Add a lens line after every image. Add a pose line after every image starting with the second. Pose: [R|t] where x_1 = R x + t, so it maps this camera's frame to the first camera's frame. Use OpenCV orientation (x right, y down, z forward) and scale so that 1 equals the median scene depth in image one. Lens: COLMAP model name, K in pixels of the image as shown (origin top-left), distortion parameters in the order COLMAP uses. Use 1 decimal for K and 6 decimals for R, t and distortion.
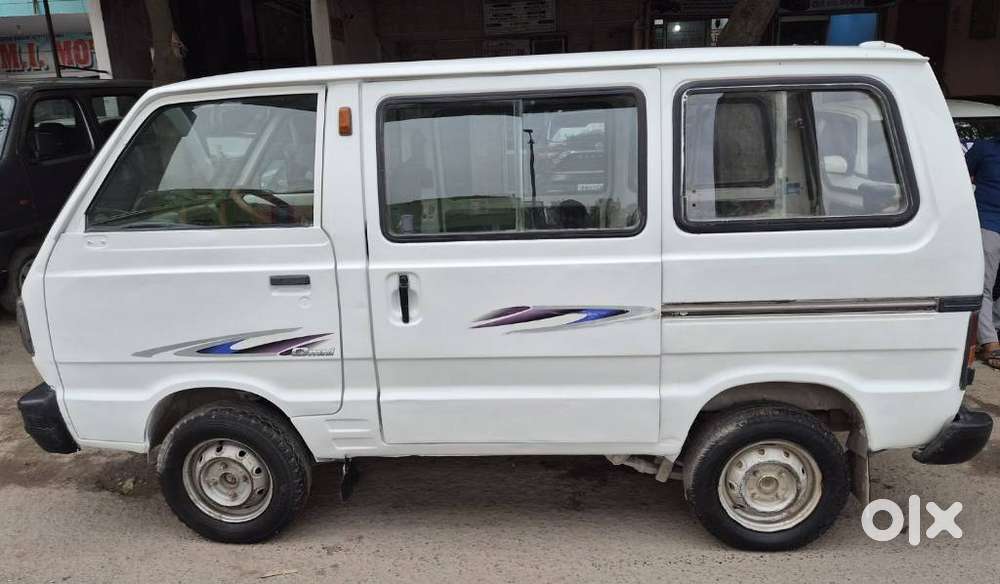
lens RADIAL K [[676.9, 0, 503.7], [0, 676.9, 305.0], [0, 0, 1]] dist [0.039872, -0.002088]
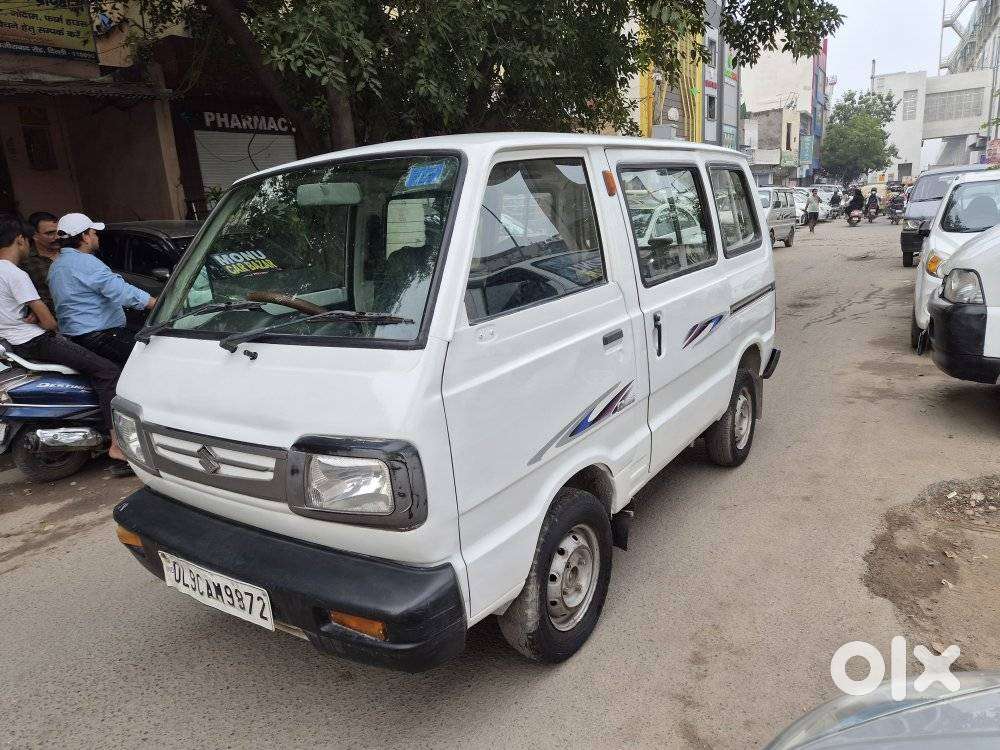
lens RADIAL K [[679.7, 0, 500.0], [0, 679.7, 375.0], [0, 0, 1]] dist [0.059780, -0.050872]
pose [[0.524370, -0.212168, 0.824634, -1.231577], [0.278614, 0.957900, 0.069290, -0.096943], [-0.804618, 0.193421, 0.561407, 0.562204]]
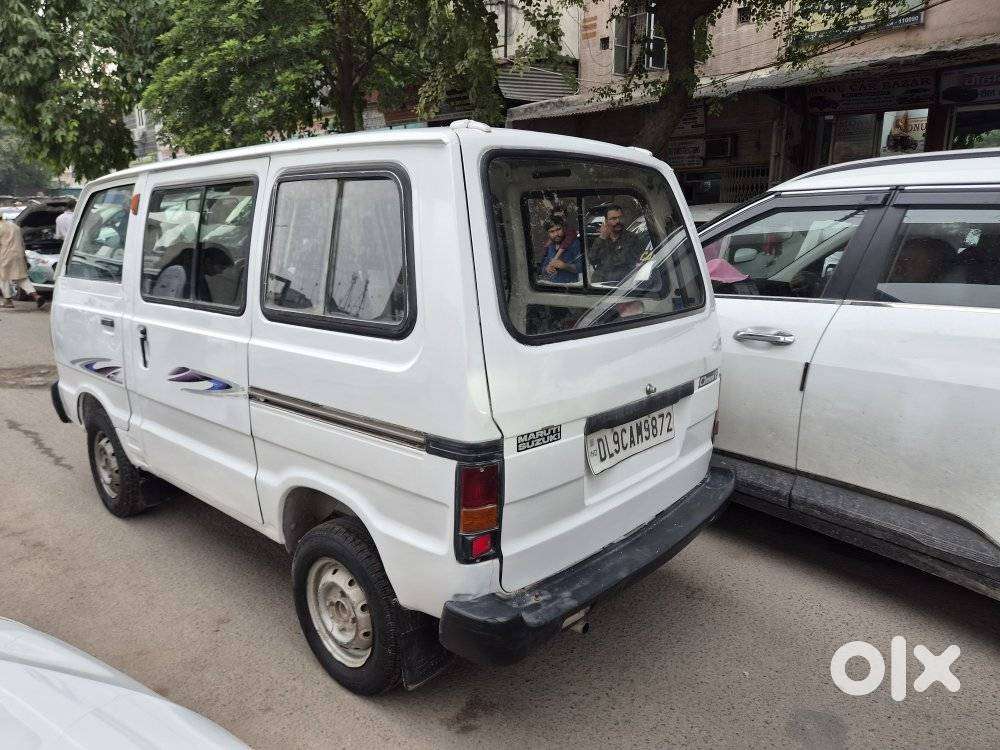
lens RADIAL K [[679.7, 0, 500.0], [0, 679.7, 375.0], [0, 0, 1]] dist [0.059780, -0.050872]
pose [[0.781815, 0.161161, -0.602323, 1.088126], [-0.179615, 0.983281, 0.029952, -0.110334], [0.597080, 0.084769, 0.797690, 0.382998]]
